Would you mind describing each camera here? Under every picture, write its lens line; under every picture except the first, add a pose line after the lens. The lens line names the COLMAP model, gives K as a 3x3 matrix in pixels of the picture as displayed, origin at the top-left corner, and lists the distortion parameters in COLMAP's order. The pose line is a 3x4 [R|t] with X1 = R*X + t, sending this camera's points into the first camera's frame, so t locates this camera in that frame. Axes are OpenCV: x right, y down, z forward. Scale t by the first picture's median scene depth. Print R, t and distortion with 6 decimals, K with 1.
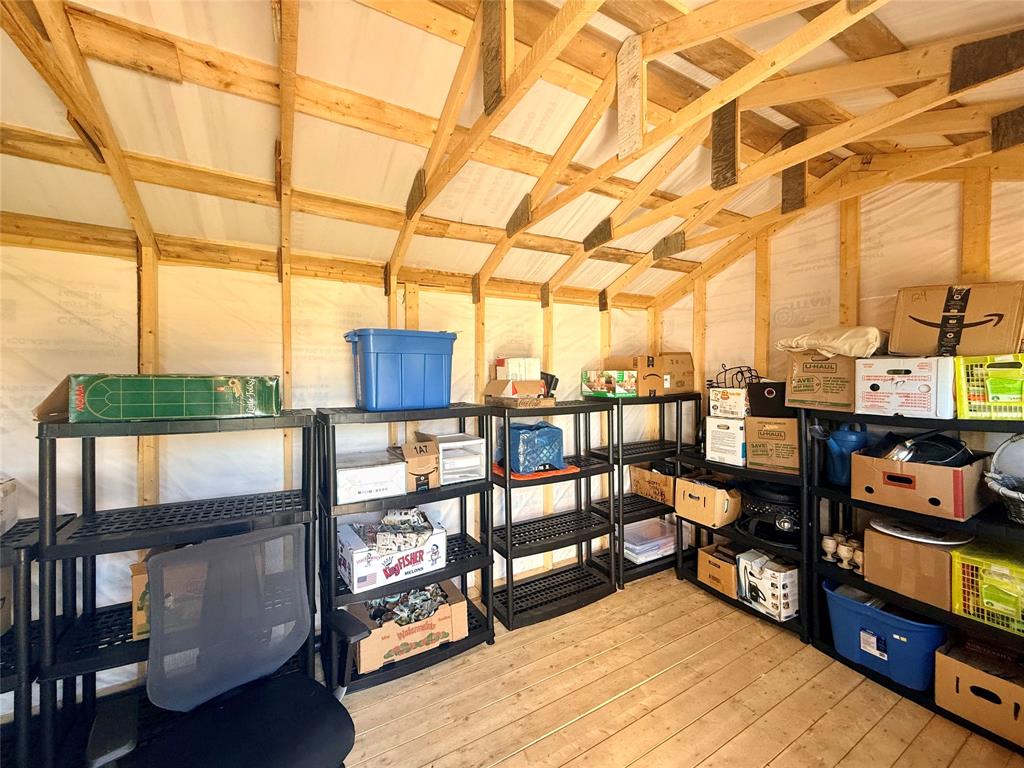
lens RADIAL K [[407.2, 0, 512.9], [0, 407.2, 381.3], [0, 0, 1]] dist [0.000765, -0.000083]
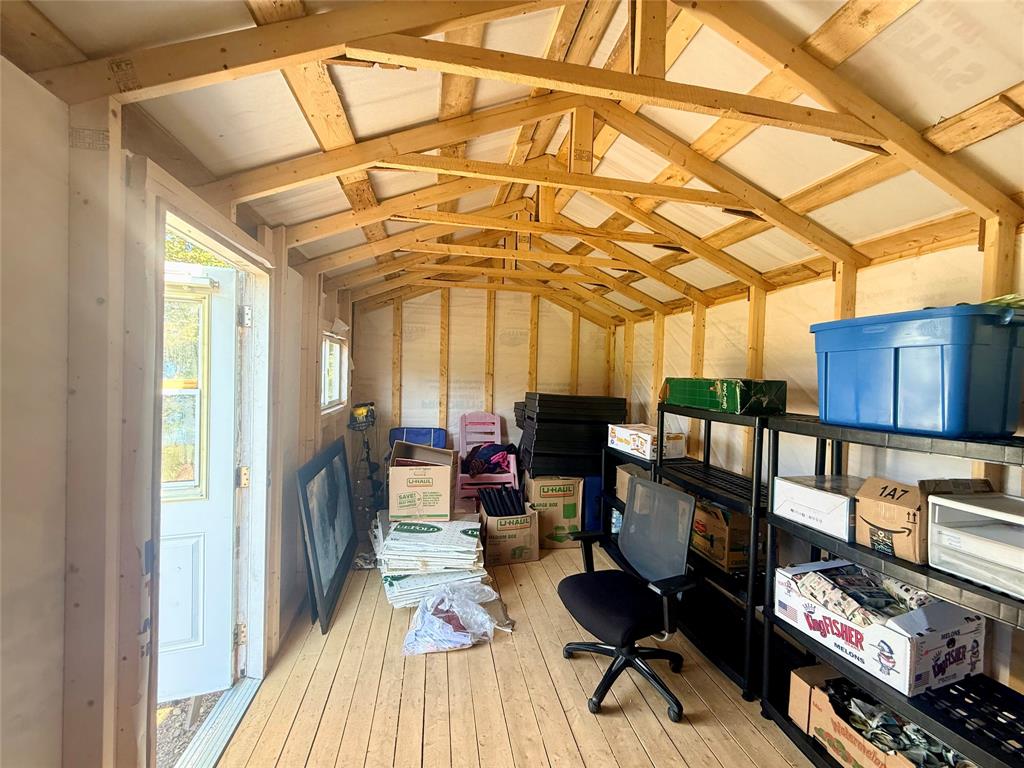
lens RADIAL K [[407.2, 0, 512.7], [0, 407.2, 383.9], [0, 0, 1]] dist [0.000765, -0.000083]
pose [[-0.323559, 0.010367, -0.946151, 0.640697], [-0.027238, 0.999424, 0.020265, -0.006085], [0.945816, 0.032329, -0.323090, 0.674160]]
